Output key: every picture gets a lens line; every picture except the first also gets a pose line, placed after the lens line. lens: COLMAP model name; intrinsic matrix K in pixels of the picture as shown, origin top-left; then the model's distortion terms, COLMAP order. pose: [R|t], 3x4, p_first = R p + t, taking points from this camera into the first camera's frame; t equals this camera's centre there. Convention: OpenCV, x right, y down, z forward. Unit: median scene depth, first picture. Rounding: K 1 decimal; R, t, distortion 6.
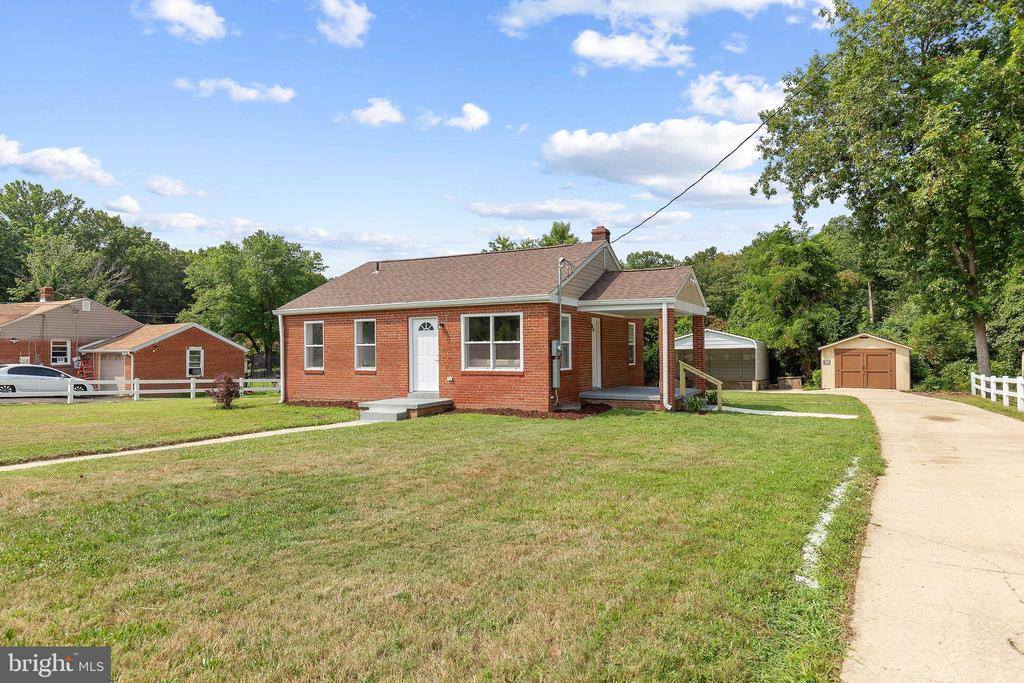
lens RADIAL K [[640.3, 0, 514.4], [0, 640.3, 327.6], [0, 0, 1]] dist [0.000211, -0.000375]
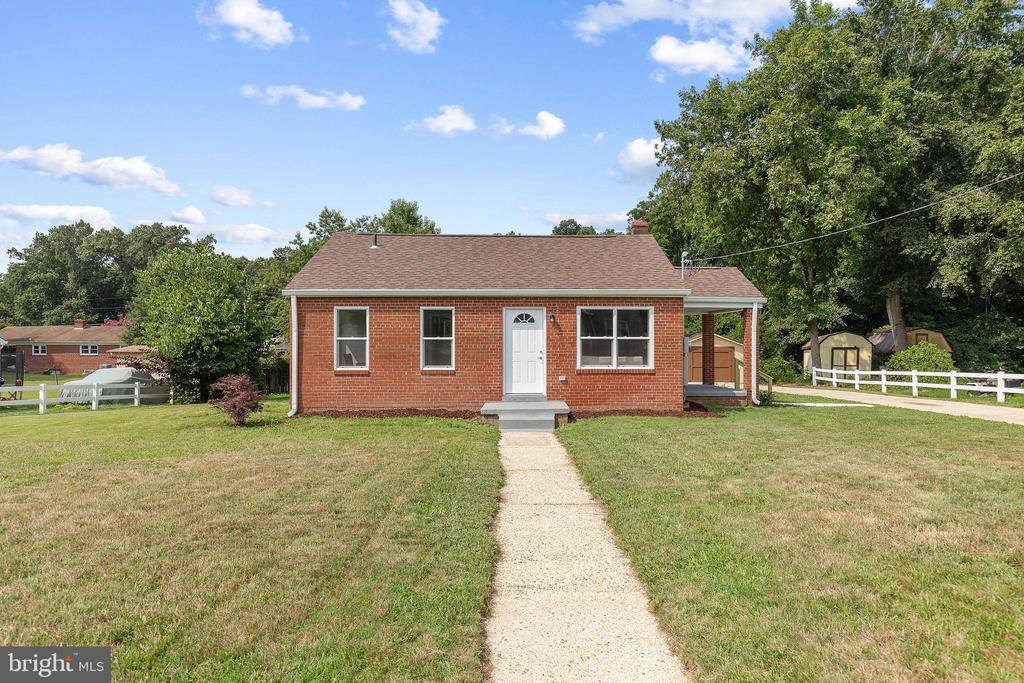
lens RADIAL K [[690.7, 0, 512.0], [0, 690.7, 341.5], [0, 0, 1]] dist [0.007029, 0.001452]
pose [[0.862525, 0.010739, 0.505901, -0.598712], [-0.025582, 0.999422, 0.022399, 0.008775], [-0.505368, -0.032262, 0.862301, 0.200075]]
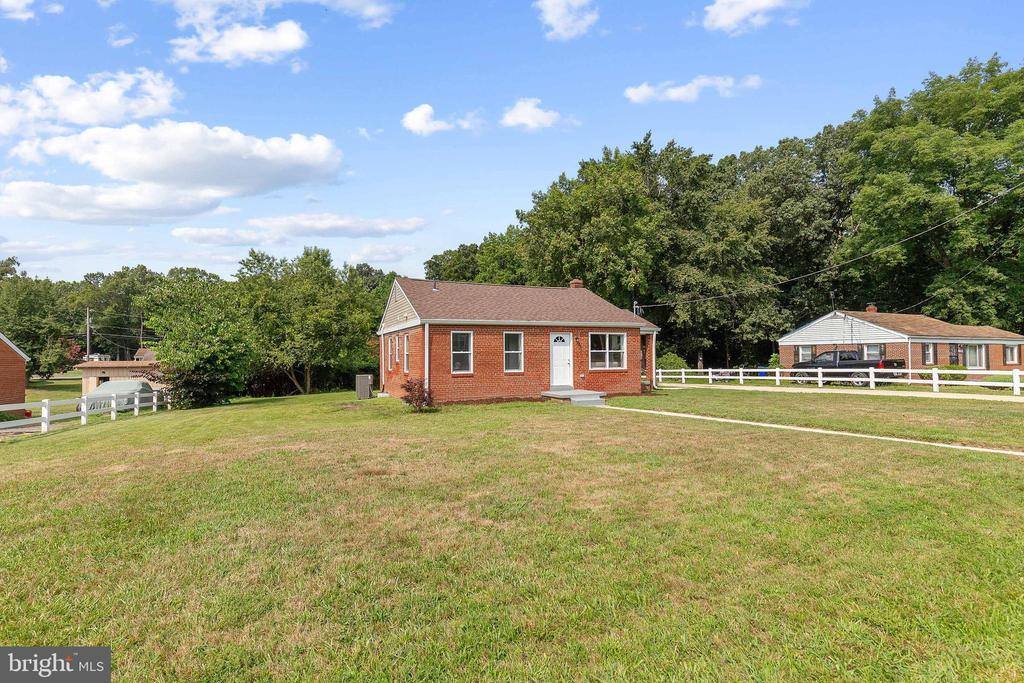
lens RADIAL K [[505.7, 0, 510.9], [0, 505.7, 345.6], [0, 0, 1]] dist [0.000625, 0.000281]
pose [[0.602339, 0.019047, 0.798013, -1.042400], [-0.023695, 0.999701, -0.005976, 0.020493], [-0.797889, -0.015309, 0.602610, 0.405039]]
